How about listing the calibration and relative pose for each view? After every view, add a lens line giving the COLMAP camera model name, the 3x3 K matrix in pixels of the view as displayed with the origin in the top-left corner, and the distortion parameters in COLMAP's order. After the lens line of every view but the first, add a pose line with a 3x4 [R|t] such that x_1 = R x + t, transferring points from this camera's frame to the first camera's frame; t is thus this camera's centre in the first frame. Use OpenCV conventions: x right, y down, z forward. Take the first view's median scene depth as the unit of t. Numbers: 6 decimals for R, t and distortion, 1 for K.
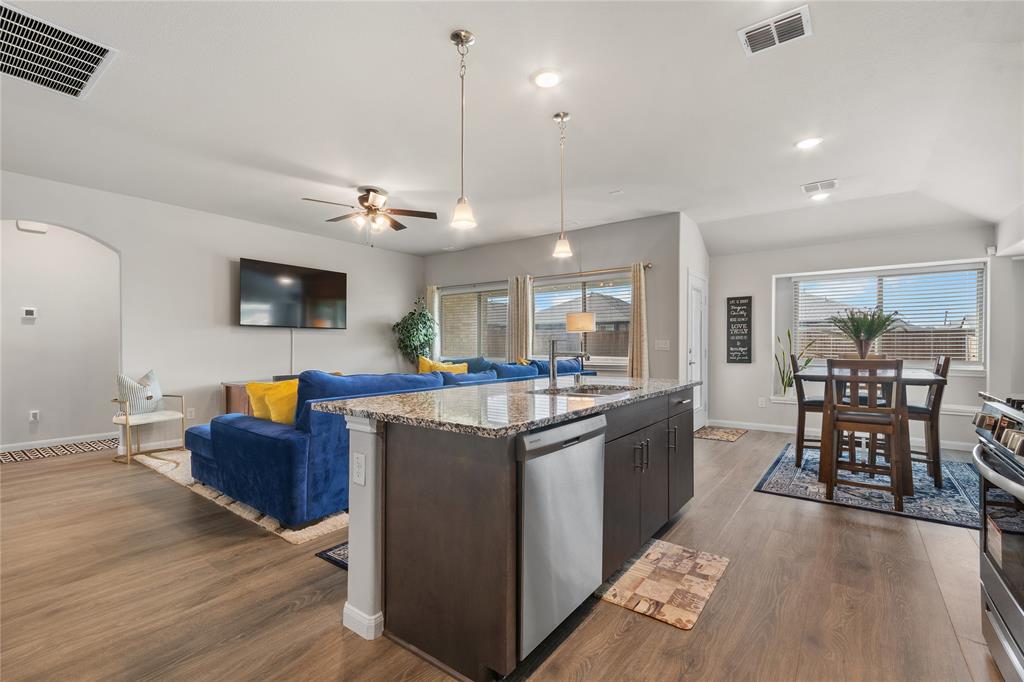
lens RADIAL K [[448.4, 0, 516.8], [0, 448.4, 346.0], [0, 0, 1]] dist [-0.002521, -0.003593]
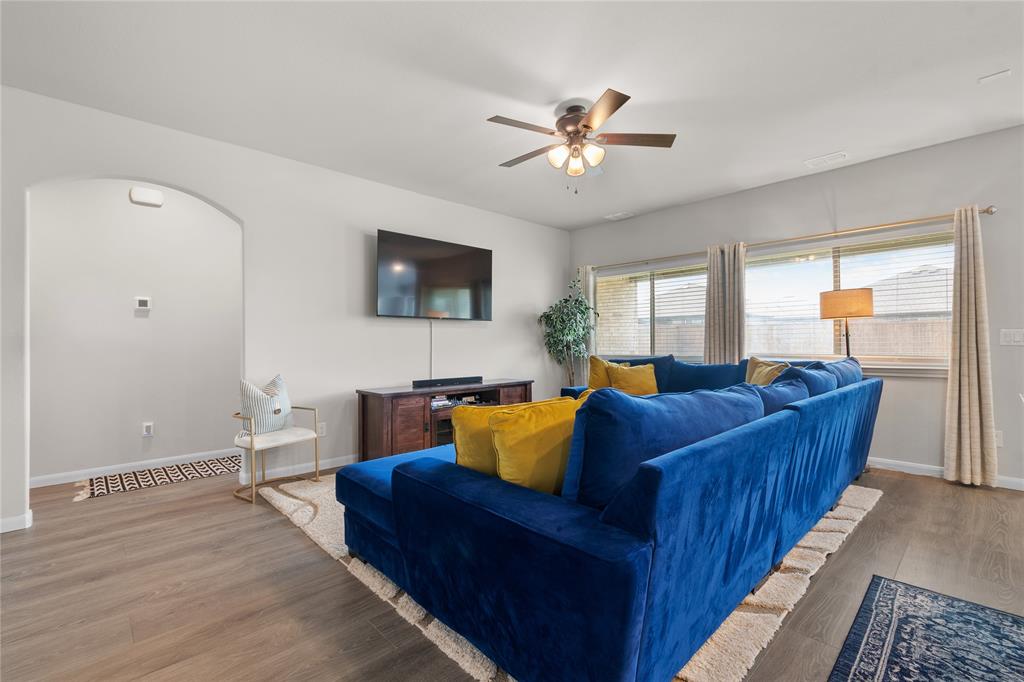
lens RADIAL K [[448.4, 0, 508.4], [0, 448.4, 339.1], [0, 0, 1]] dist [-0.002521, -0.003593]
pose [[0.984848, -0.006552, -0.173295, -0.296441], [0.005128, 0.999949, -0.008665, 0.002232], [0.173343, 0.007645, 0.984832, 0.312171]]
